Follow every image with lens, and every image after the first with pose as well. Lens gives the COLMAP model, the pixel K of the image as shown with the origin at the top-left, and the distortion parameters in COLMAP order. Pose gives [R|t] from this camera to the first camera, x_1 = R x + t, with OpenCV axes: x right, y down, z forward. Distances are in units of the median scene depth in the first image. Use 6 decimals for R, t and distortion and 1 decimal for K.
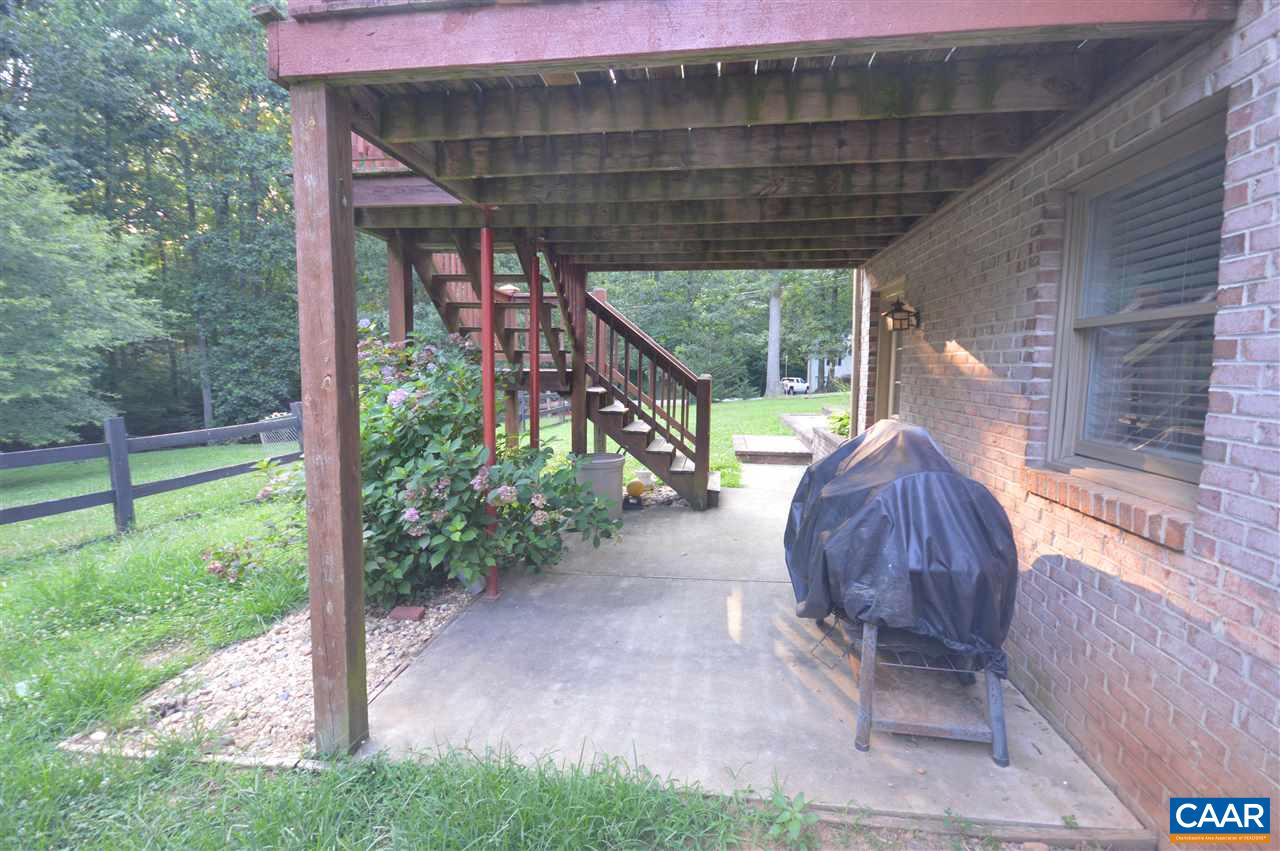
lens RADIAL K [[570.9, 0, 642.0], [0, 570.9, 423.8], [0, 0, 1]] dist [0.003395, -0.008299]
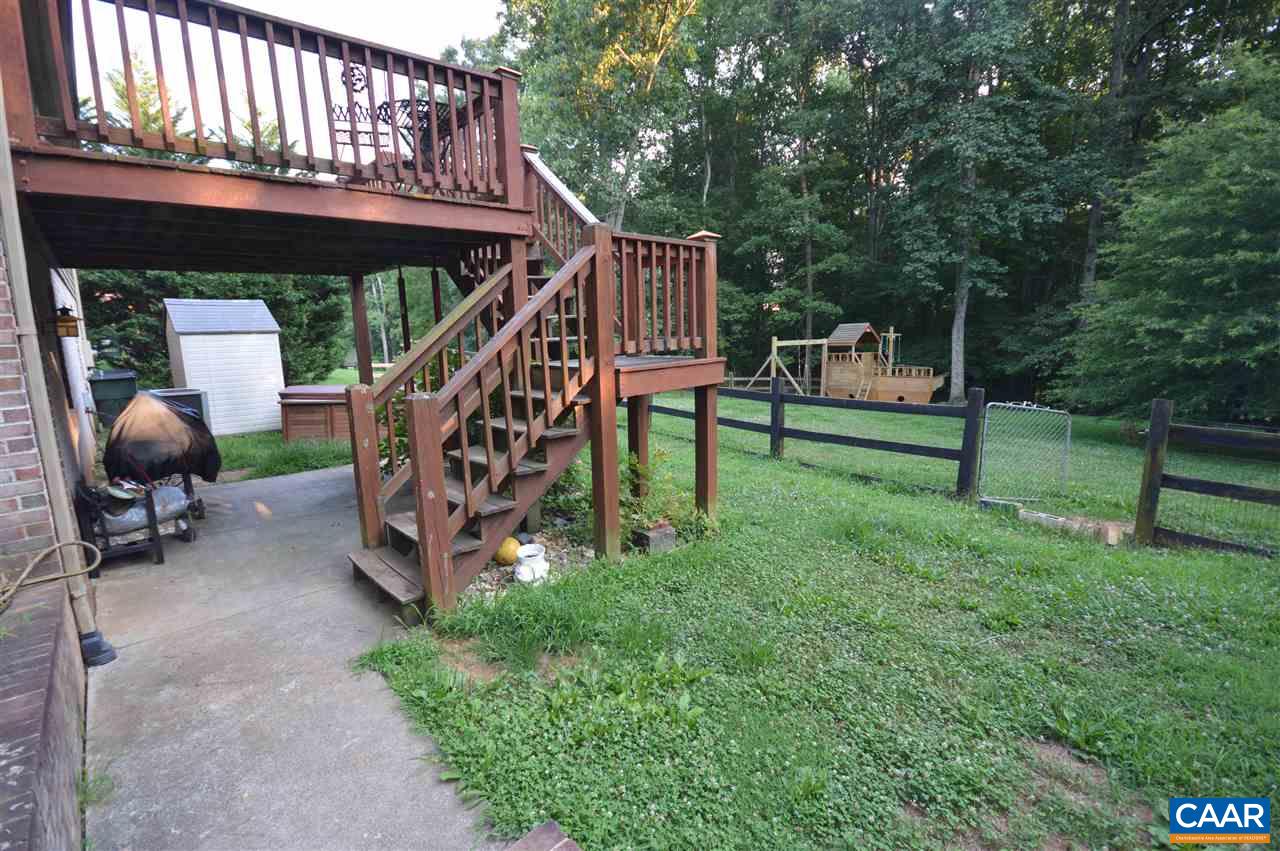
lens RADIAL K [[570.9, 0, 630.6], [0, 570.9, 425.9], [0, 0, 1]] dist [0.003395, -0.008299]
pose [[-0.639966, 0.129909, -0.757342, 0.118053], [-0.063628, 0.973261, 0.220712, -0.053077], [0.765764, 0.189436, -0.614589, 0.469541]]
